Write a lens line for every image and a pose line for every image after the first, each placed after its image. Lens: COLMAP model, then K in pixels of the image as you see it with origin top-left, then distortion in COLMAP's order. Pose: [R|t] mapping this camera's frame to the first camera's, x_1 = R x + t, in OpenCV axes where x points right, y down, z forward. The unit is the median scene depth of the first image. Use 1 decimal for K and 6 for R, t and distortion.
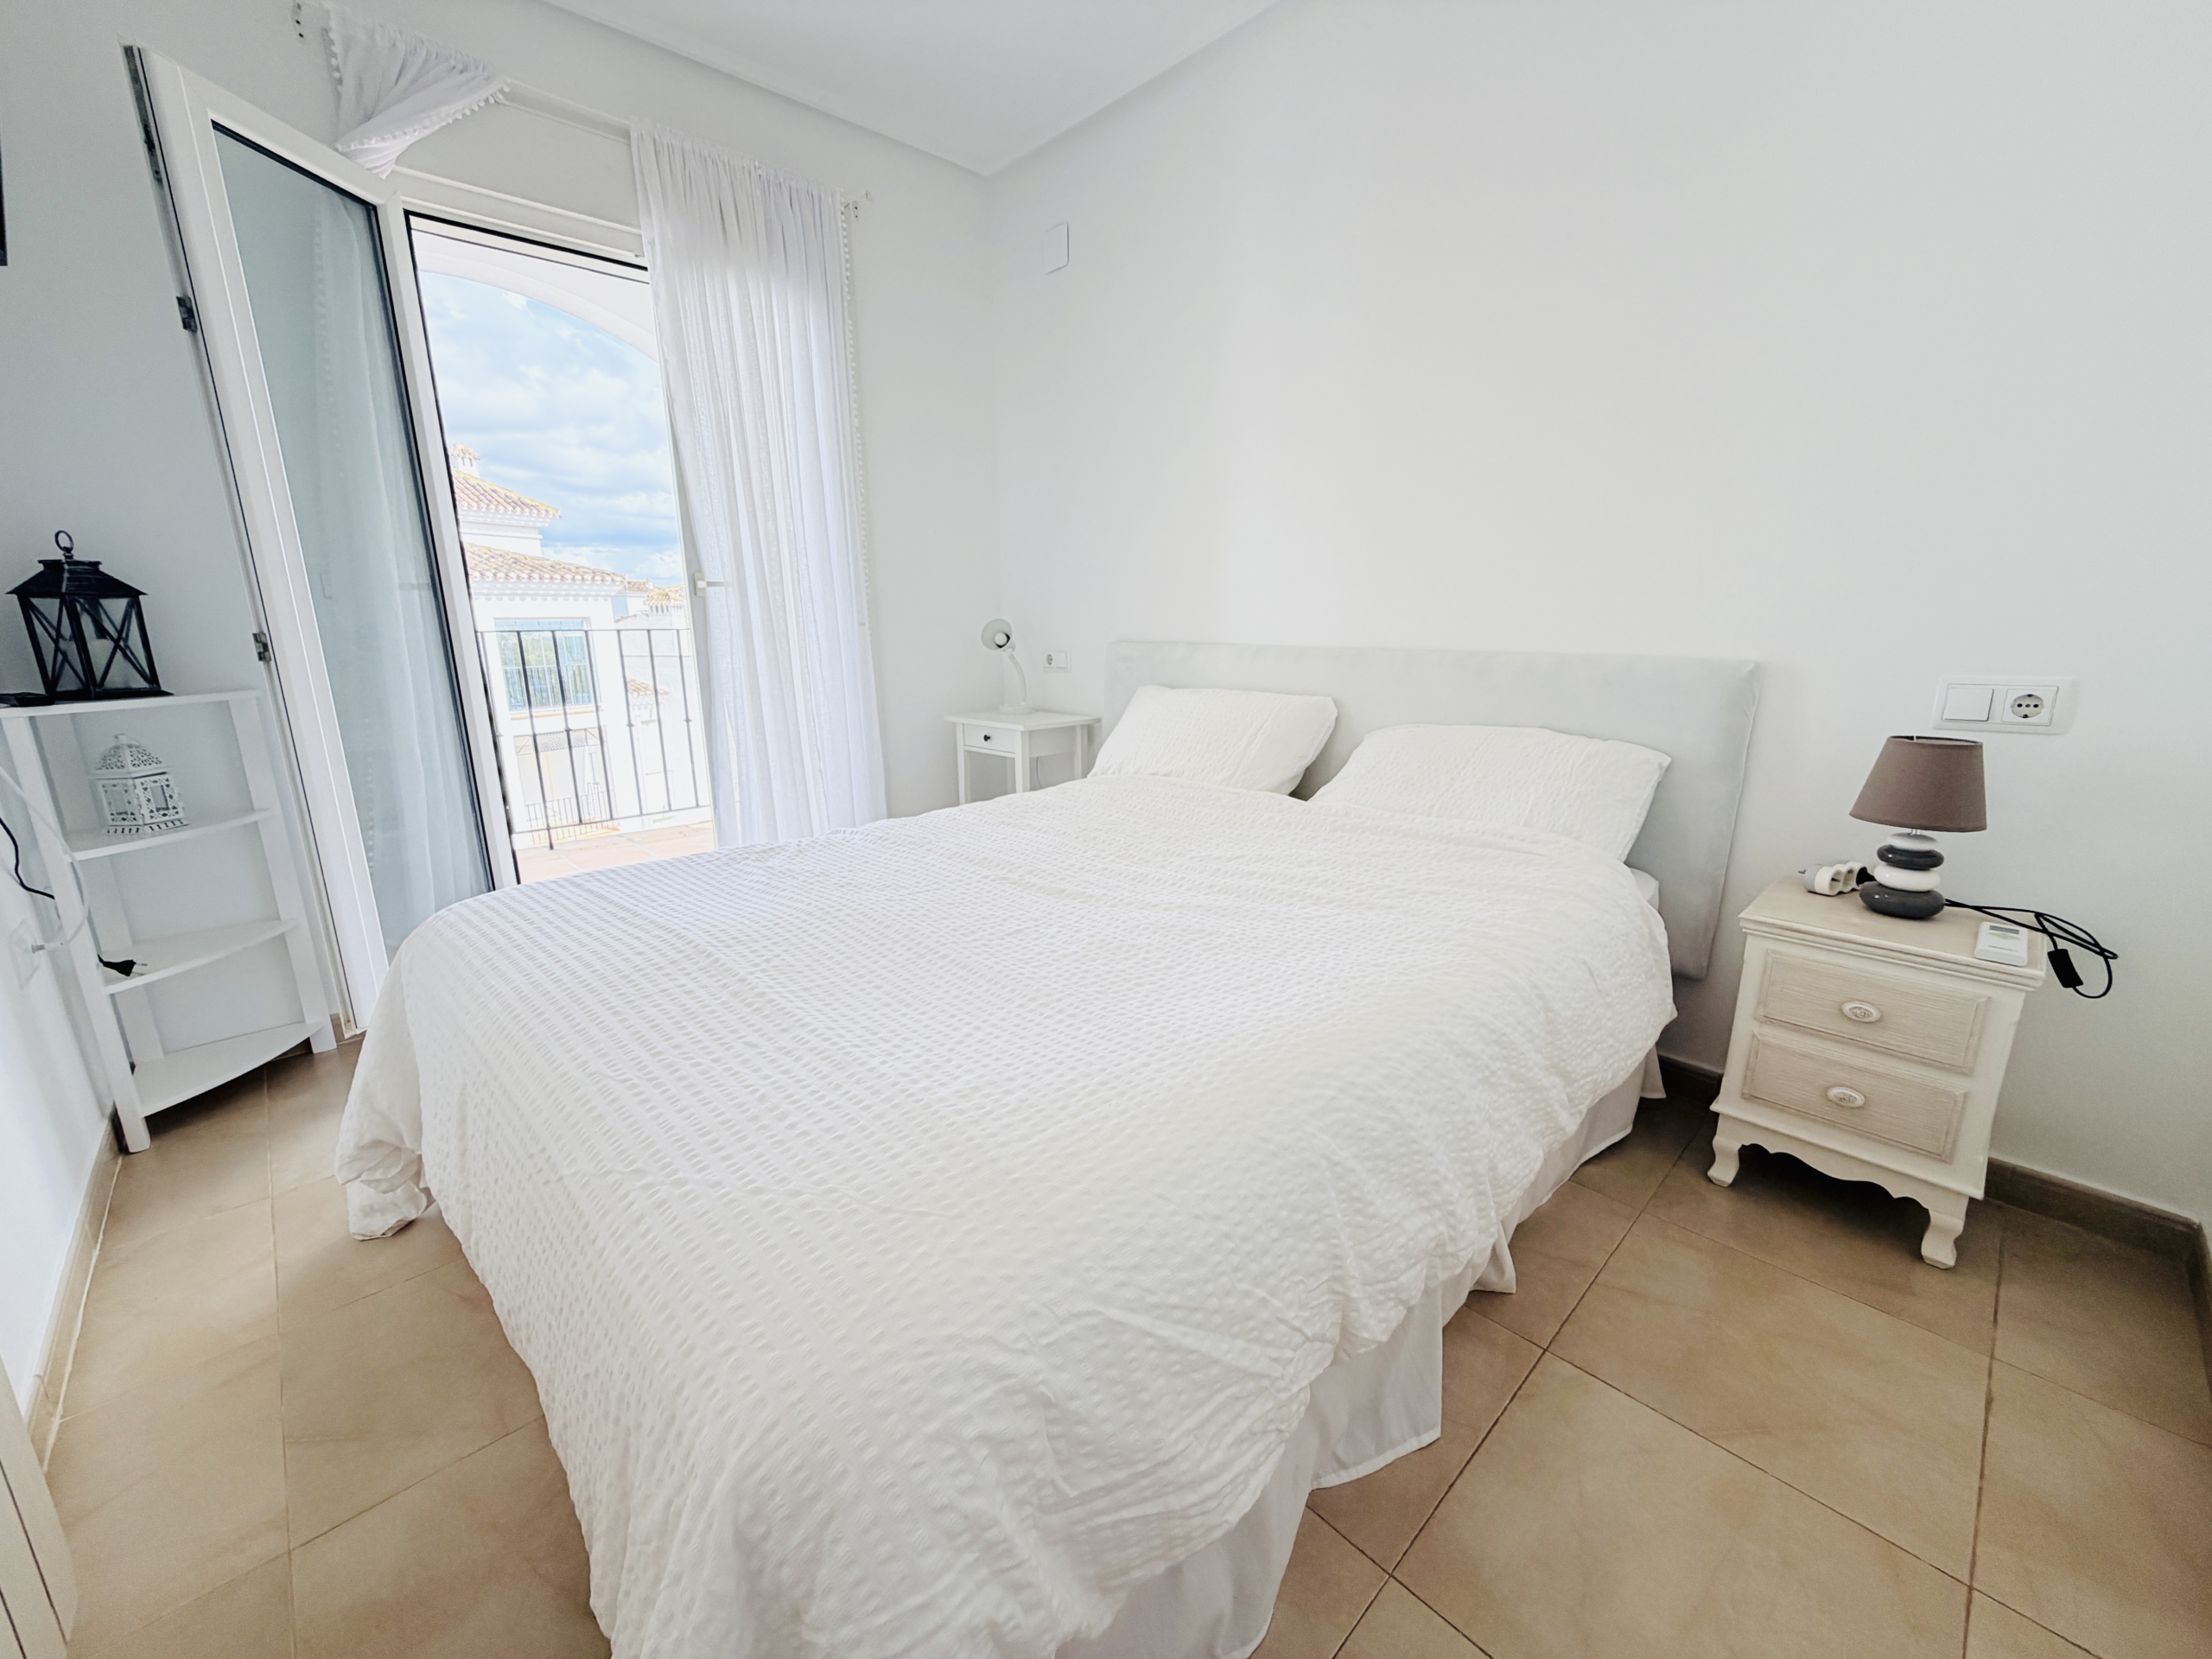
lens RADIAL K [[879.7, 0, 1097.6], [0, 879.7, 828.3], [0, 0, 1]] dist [-0.000196, -0.000233]
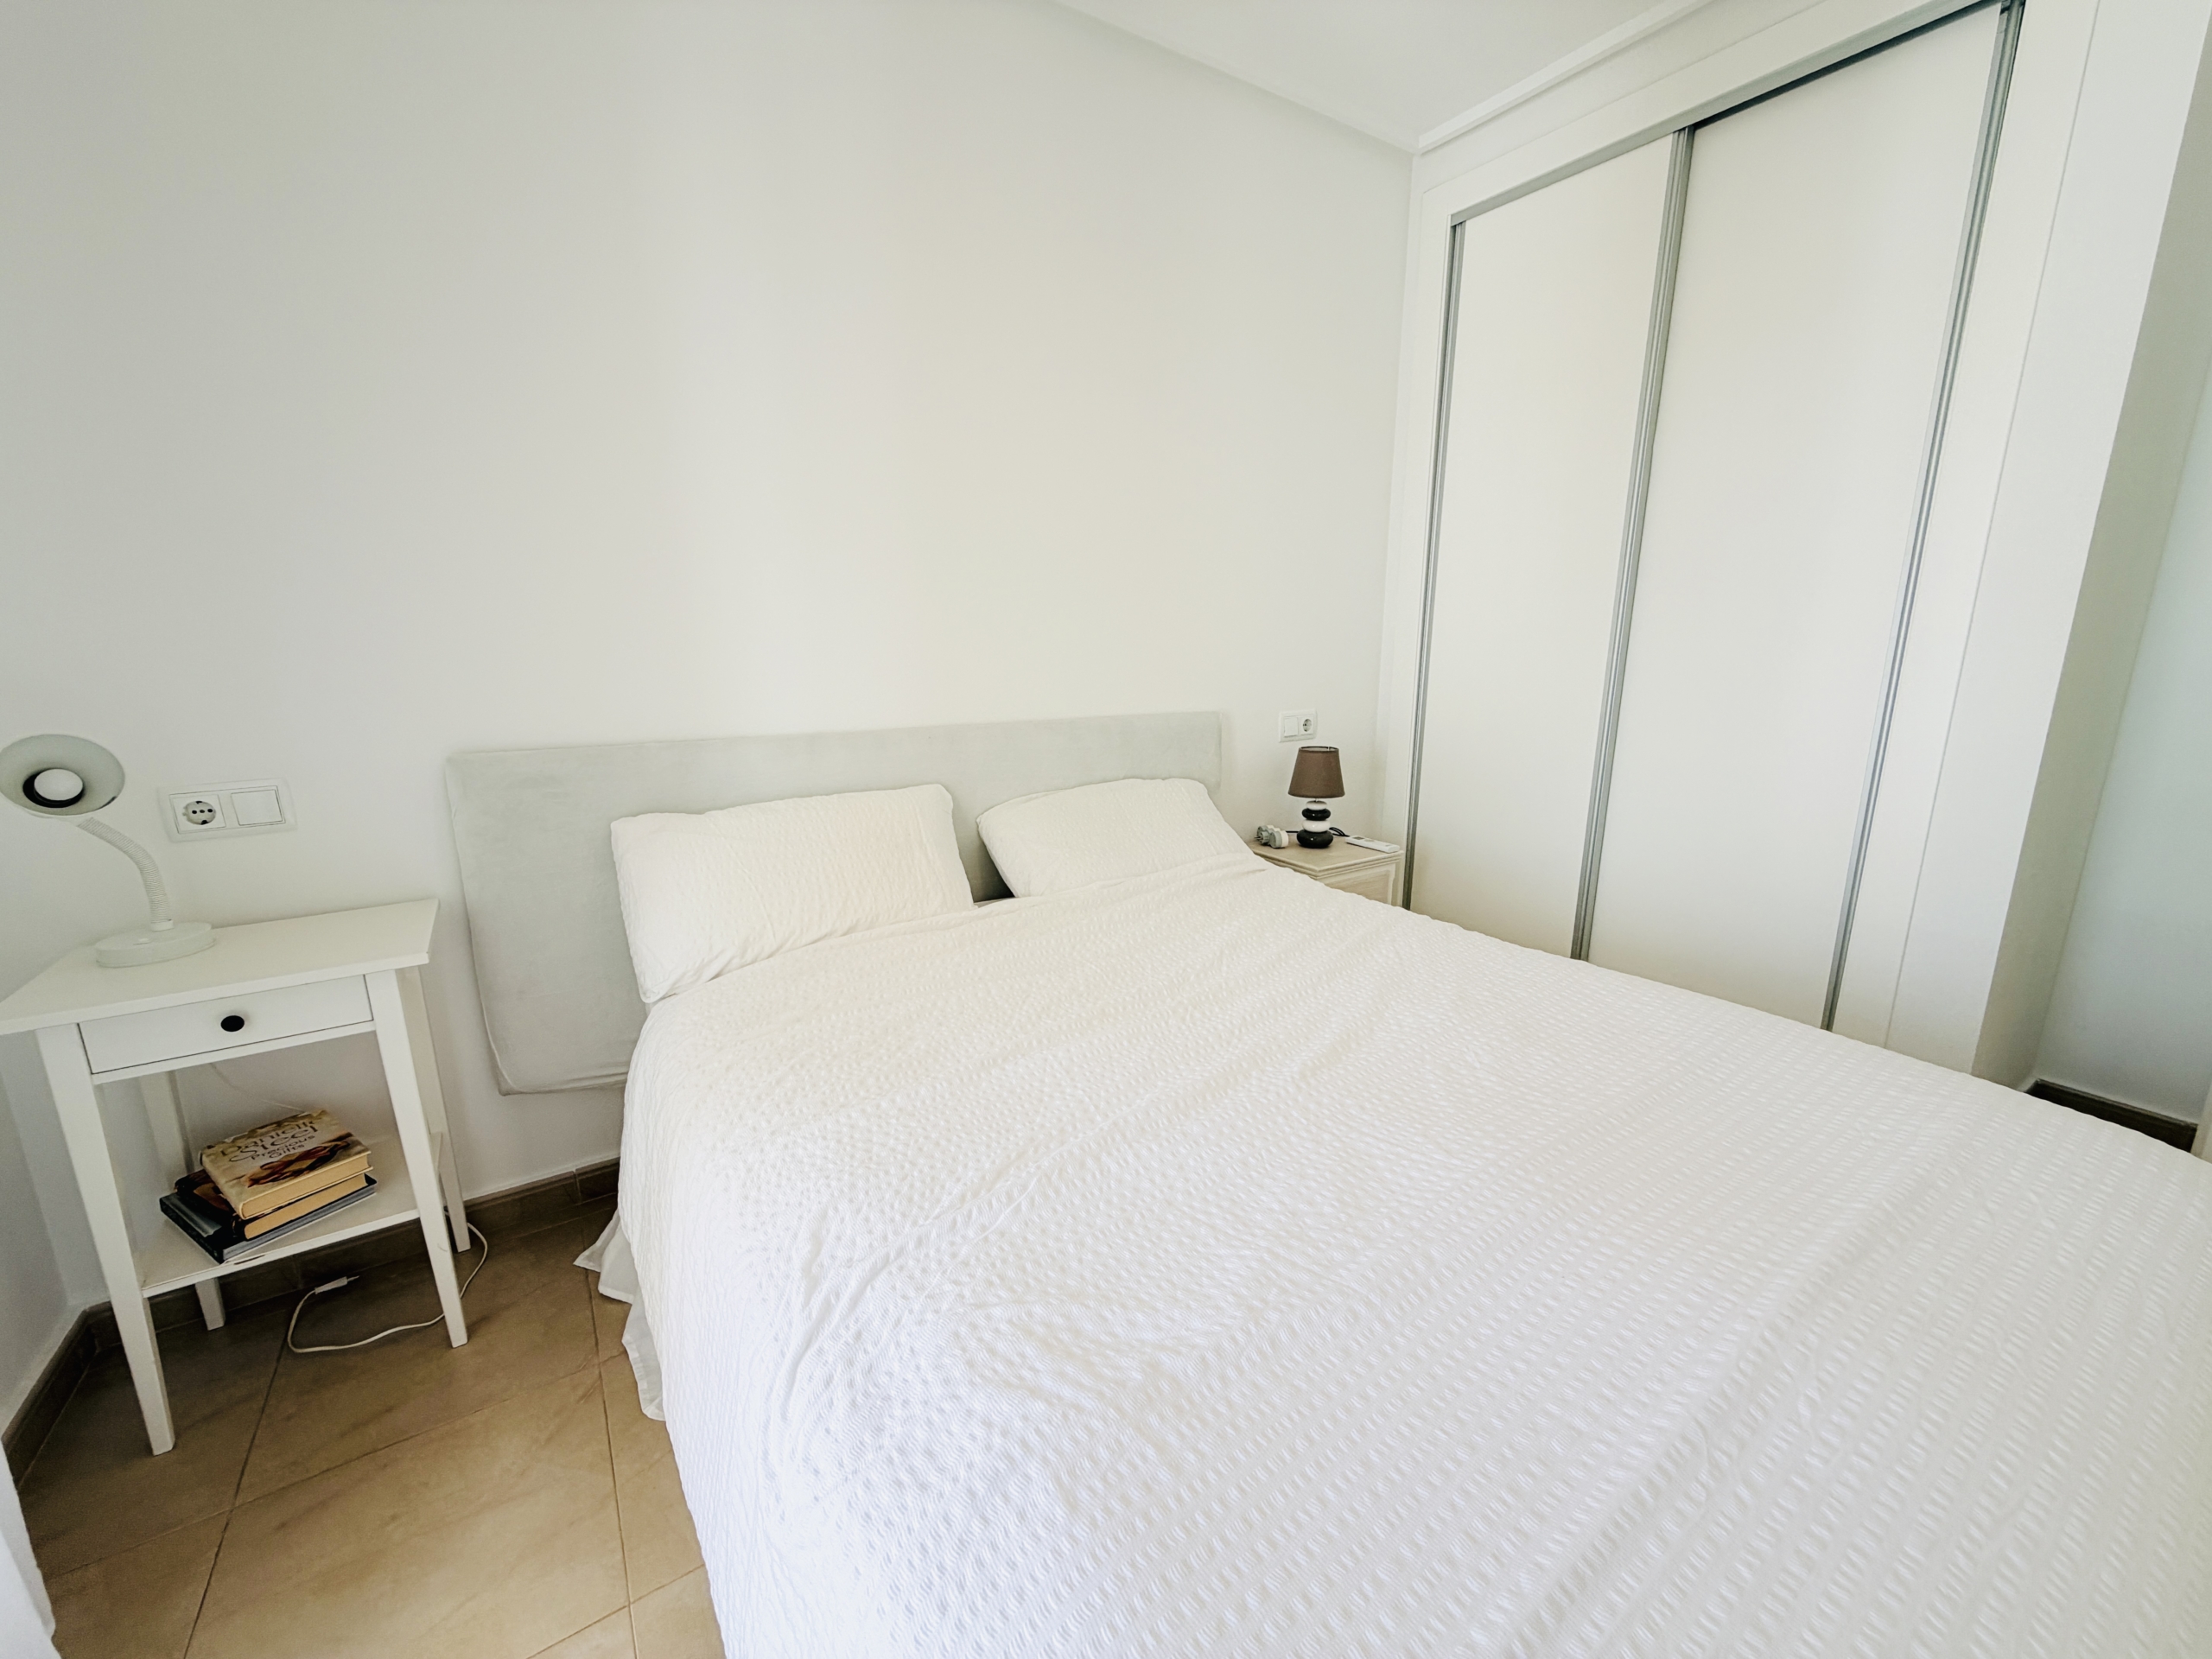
lens RADIAL K [[879.7, 0, 1097.6], [0, 879.7, 828.3], [0, 0, 1]] dist [-0.000196, -0.000233]
pose [[0.170435, -0.203962, 0.964029, -0.569838], [0.231779, 0.959191, 0.161961, -0.217136], [-0.957721, 0.195838, 0.210754, 0.691105]]
